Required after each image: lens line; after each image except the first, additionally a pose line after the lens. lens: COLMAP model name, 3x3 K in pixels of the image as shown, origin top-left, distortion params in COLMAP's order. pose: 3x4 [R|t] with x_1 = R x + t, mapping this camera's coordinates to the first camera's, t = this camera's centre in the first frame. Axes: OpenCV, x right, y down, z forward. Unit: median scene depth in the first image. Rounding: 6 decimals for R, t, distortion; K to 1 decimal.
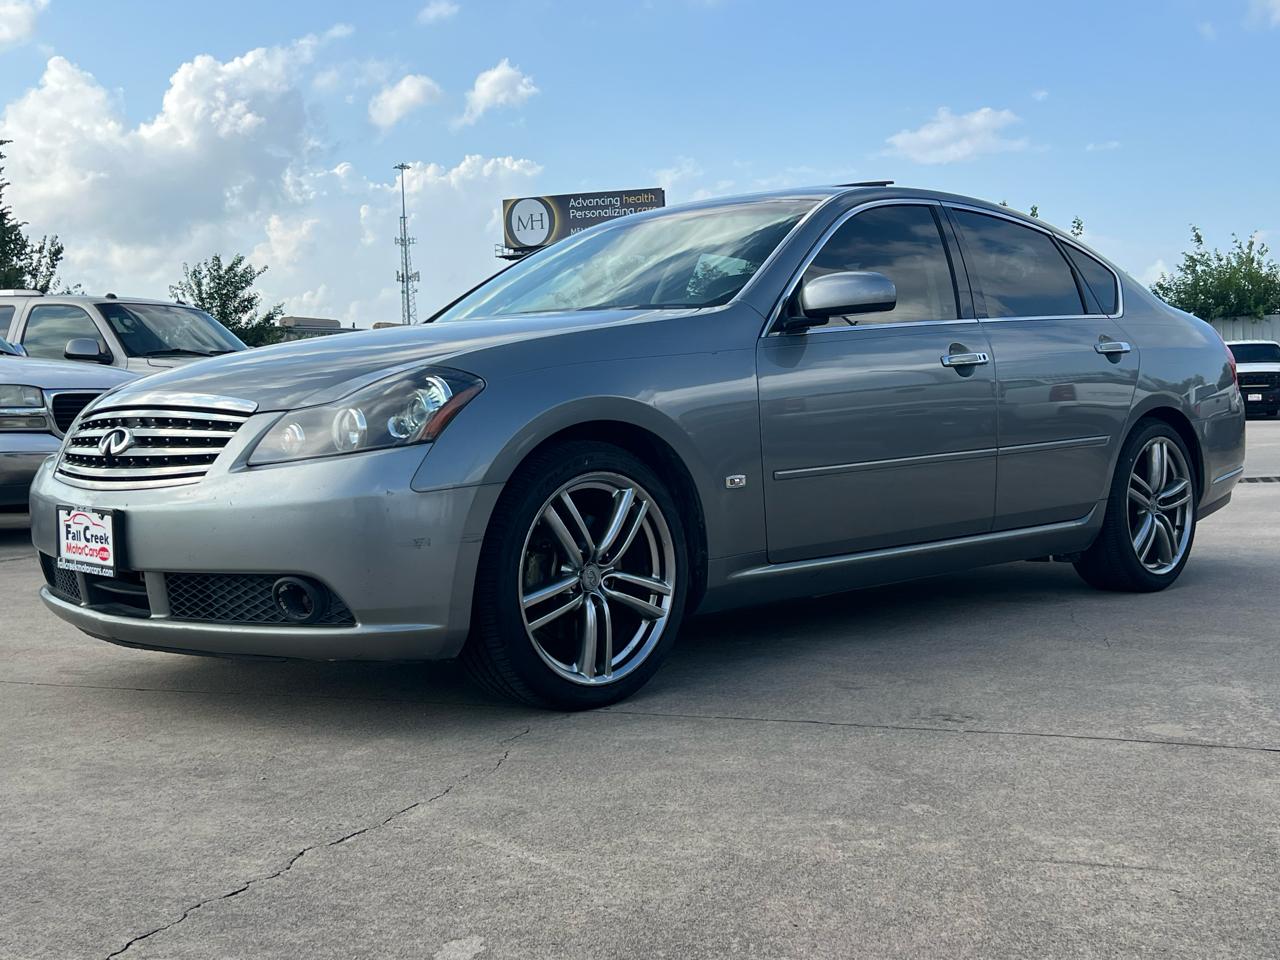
lens RADIAL K [[1532.4, 0, 653.7], [0, 1532.4, 478.6], [0, 0, 1]] dist [0.053346, 0.000000]
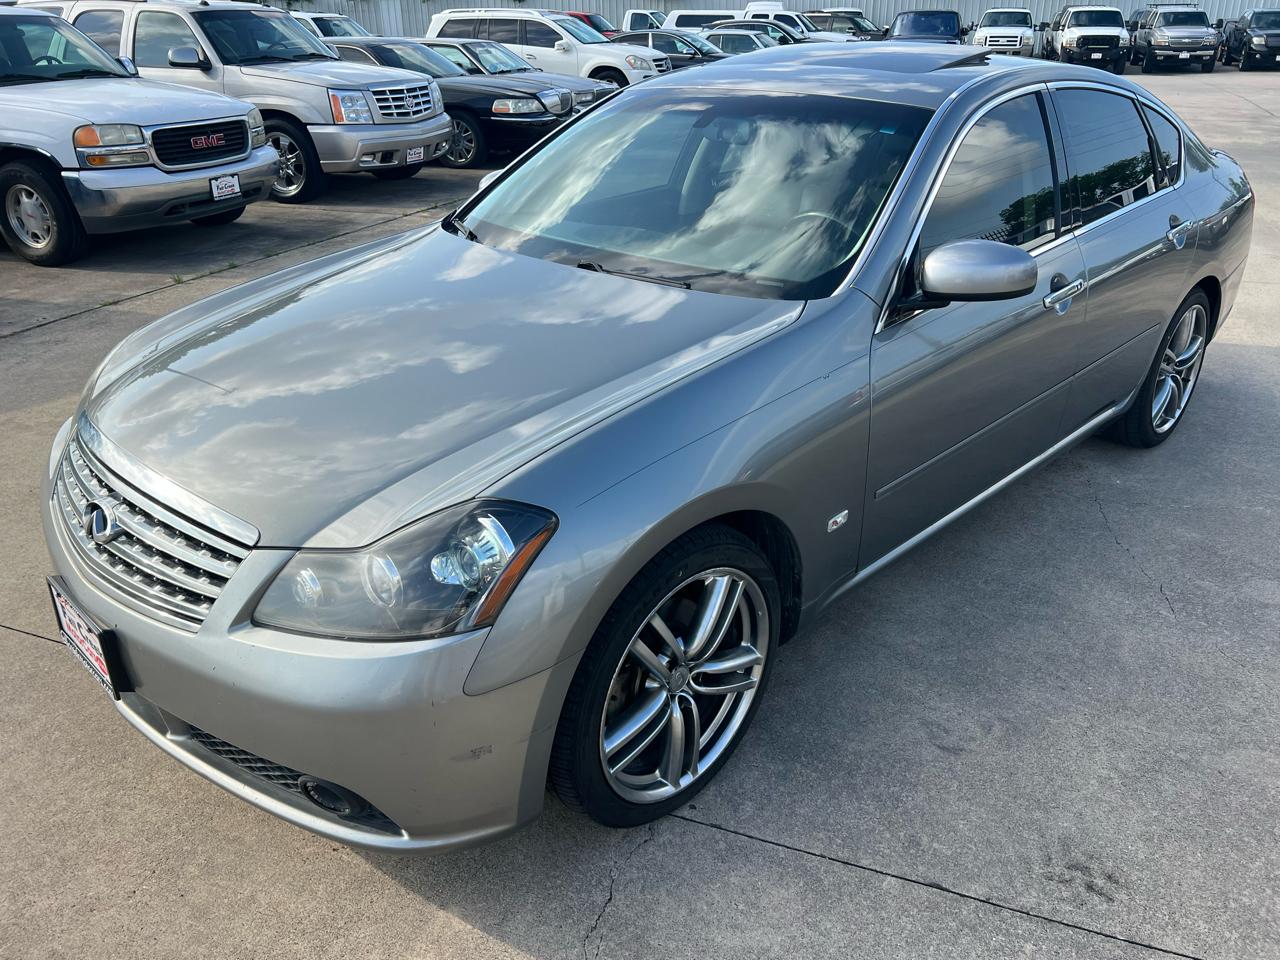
lens RADIAL K [[990.5, 0, 635.4], [0, 990.5, 477.9], [0, 0, 1]] dist [0.043808, -0.053297]
pose [[0.999749, 0.020811, 0.008288, -0.071632], [-0.022401, 0.926902, 0.374635, -0.248121], [0.000115, -0.374727, 0.927135, 0.521418]]
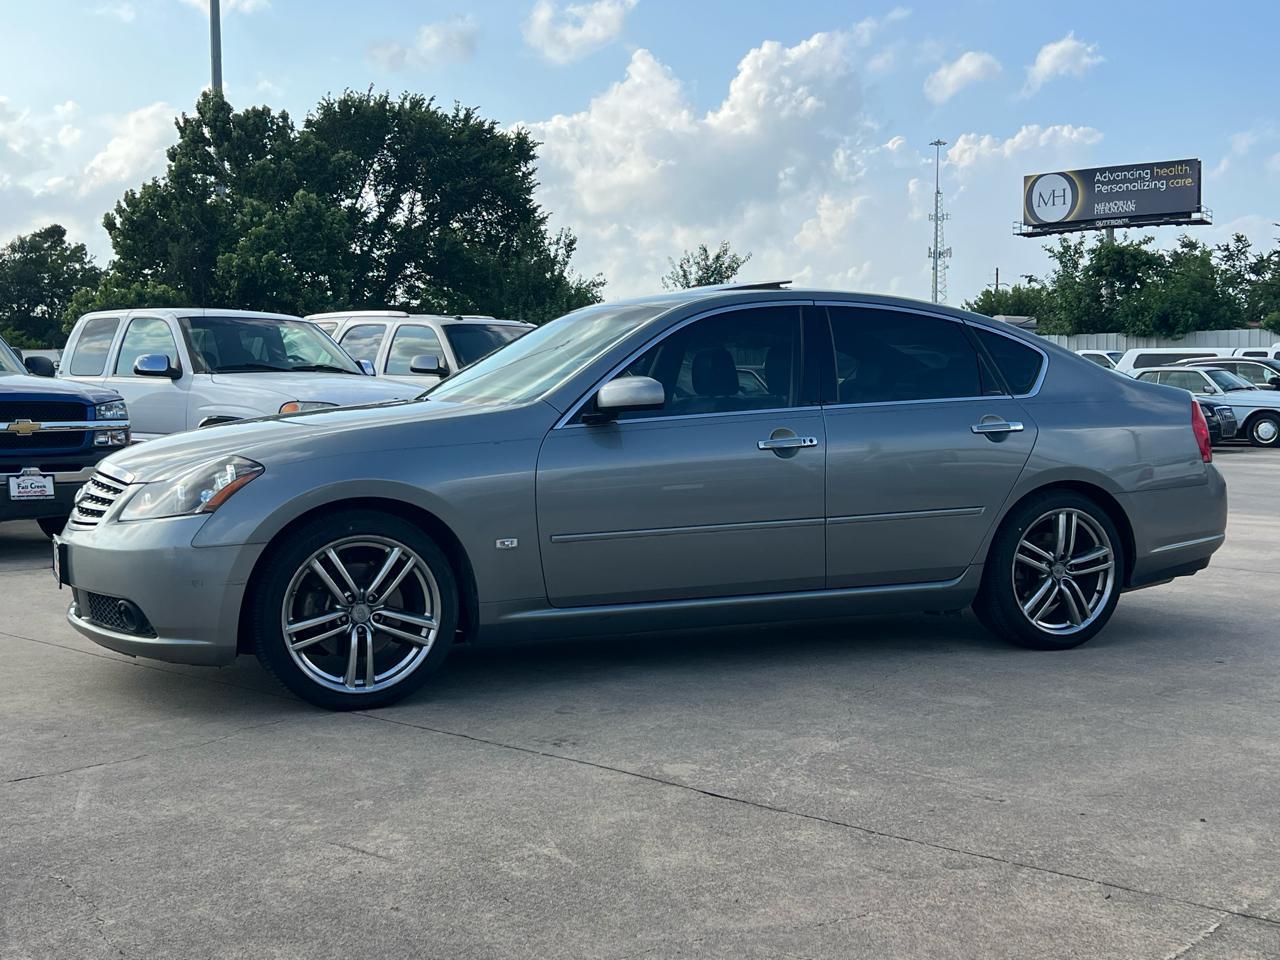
lens RADIAL K [[1532.4, 0, 647.7], [0, 1532.4, 458.4], [0, 0, 1]] dist [0.053346, 0.000000]
pose [[0.936110, 0.040821, -0.349330, 0.659380], [-0.039384, 0.999161, 0.011219, -0.095375], [0.349495, 0.003256, 0.936933, -0.176913]]
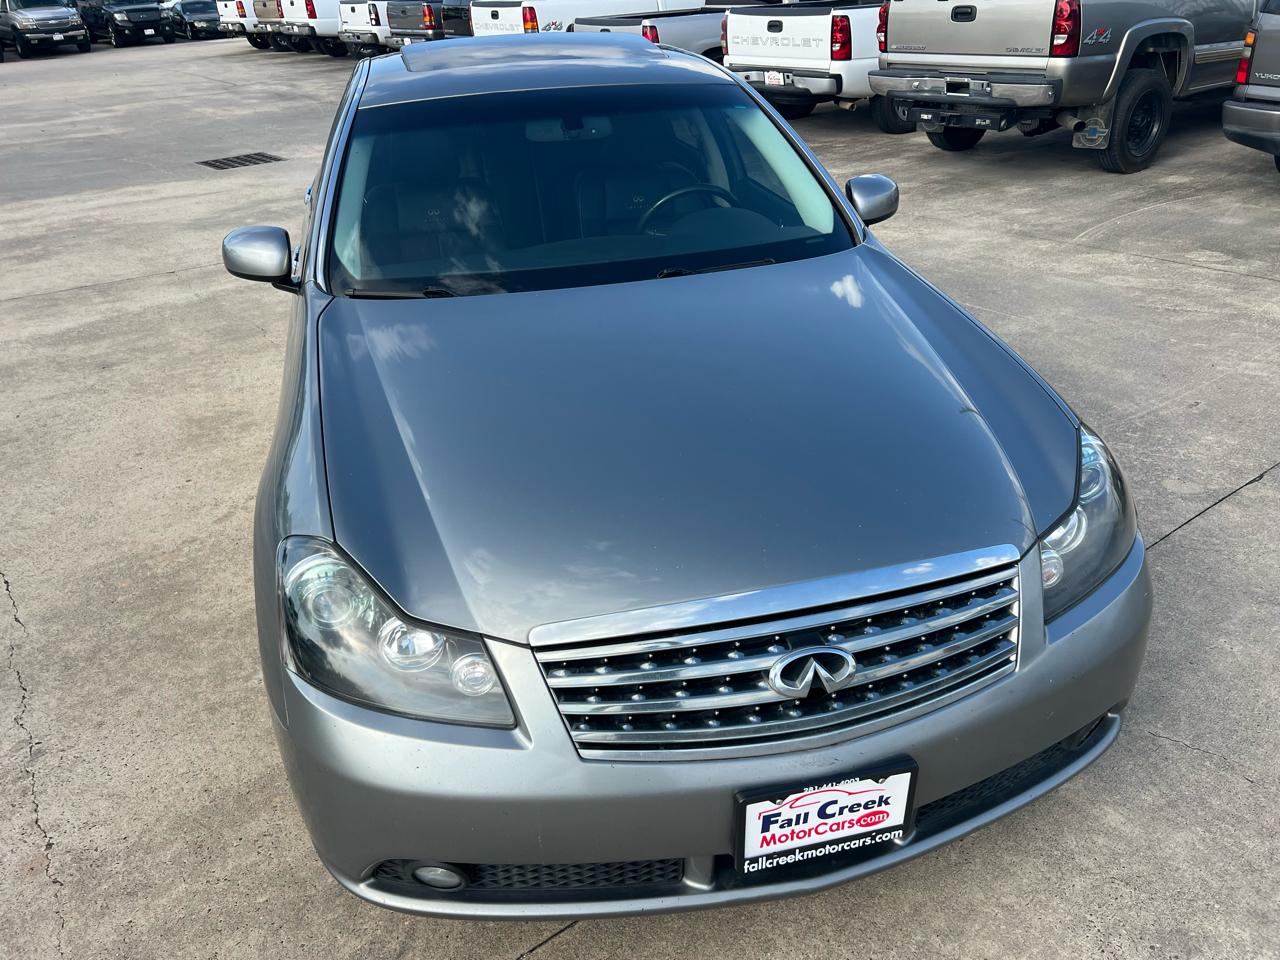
lens RADIAL K [[990.5, 0, 645.2], [0, 990.5, 484.5], [0, 0, 1]] dist [0.043808, -0.053297]
pose [[0.504026, -0.387212, 0.772027, -0.686163], [0.059611, 0.907336, 0.416158, -0.279870], [-0.861629, -0.163733, 0.480403, 0.875316]]
